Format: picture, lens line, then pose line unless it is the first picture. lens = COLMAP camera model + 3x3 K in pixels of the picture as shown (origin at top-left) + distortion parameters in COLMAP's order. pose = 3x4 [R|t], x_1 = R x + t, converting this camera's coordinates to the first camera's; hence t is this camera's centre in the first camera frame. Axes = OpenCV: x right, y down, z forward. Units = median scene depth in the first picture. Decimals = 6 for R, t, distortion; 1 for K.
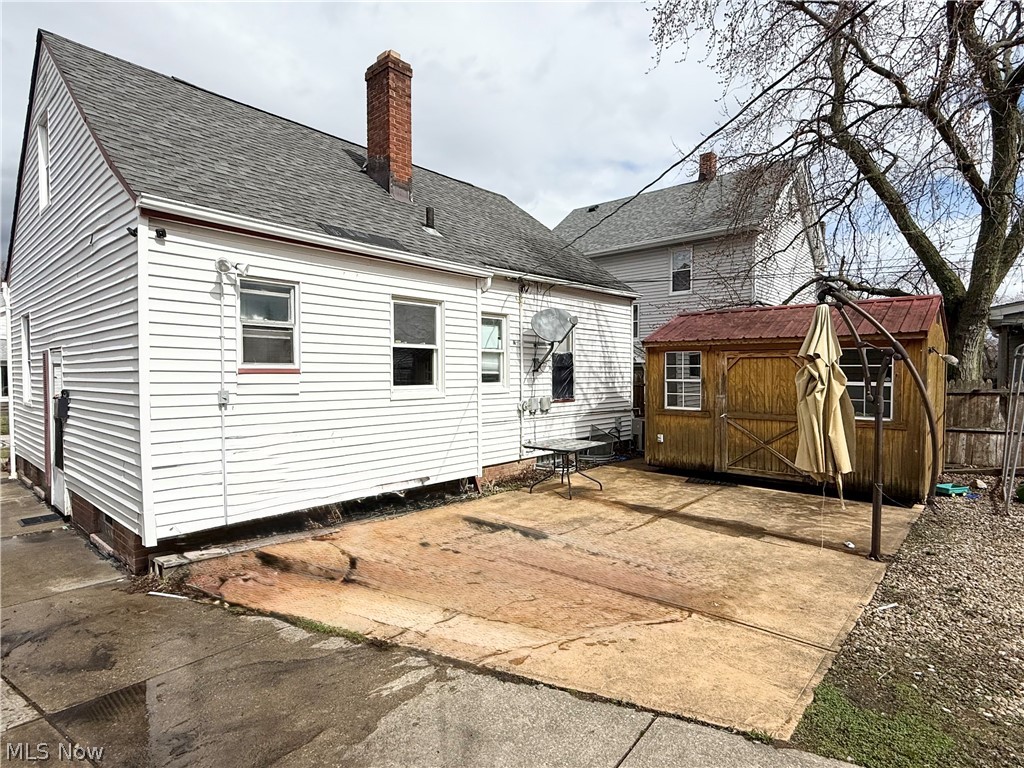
lens RADIAL K [[548.4, 0, 513.5], [0, 548.4, 386.3], [0, 0, 1]] dist [0.006603, -0.000709]
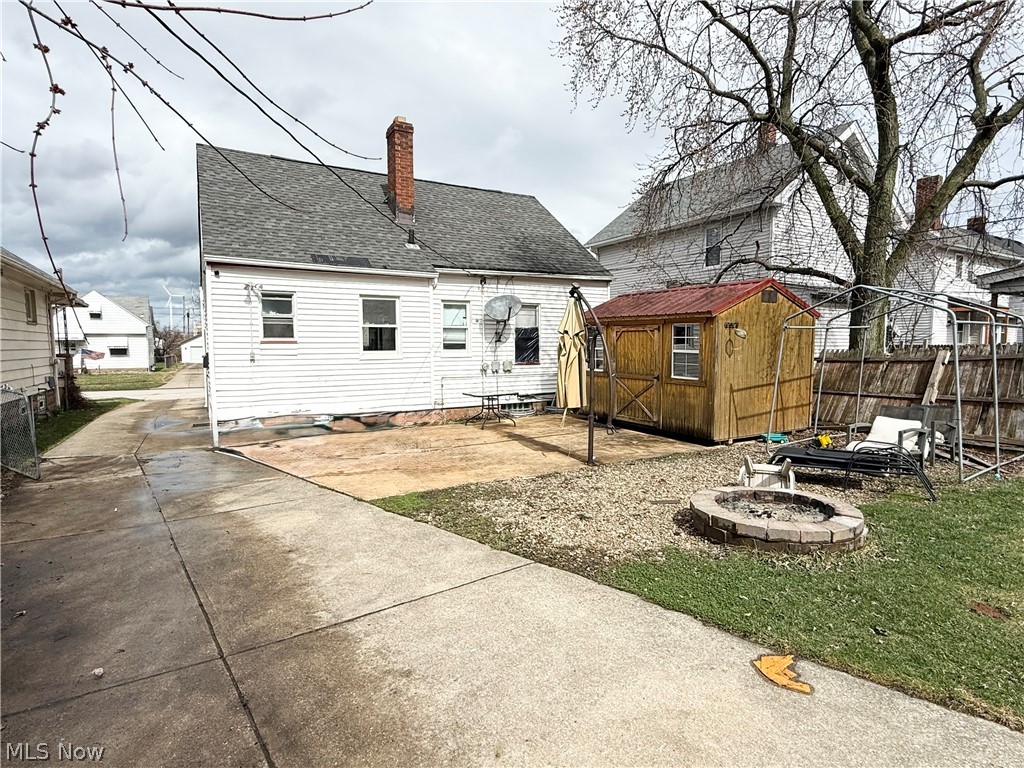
lens RADIAL K [[548.4, 0, 512.8], [0, 548.4, 383.7], [0, 0, 1]] dist [0.006603, -0.000709]
pose [[0.947964, 0.023663, -0.317496, 0.622353], [-0.006790, 0.998510, 0.054145, 0.004277], [0.318304, -0.049171, 0.946713, -0.342328]]
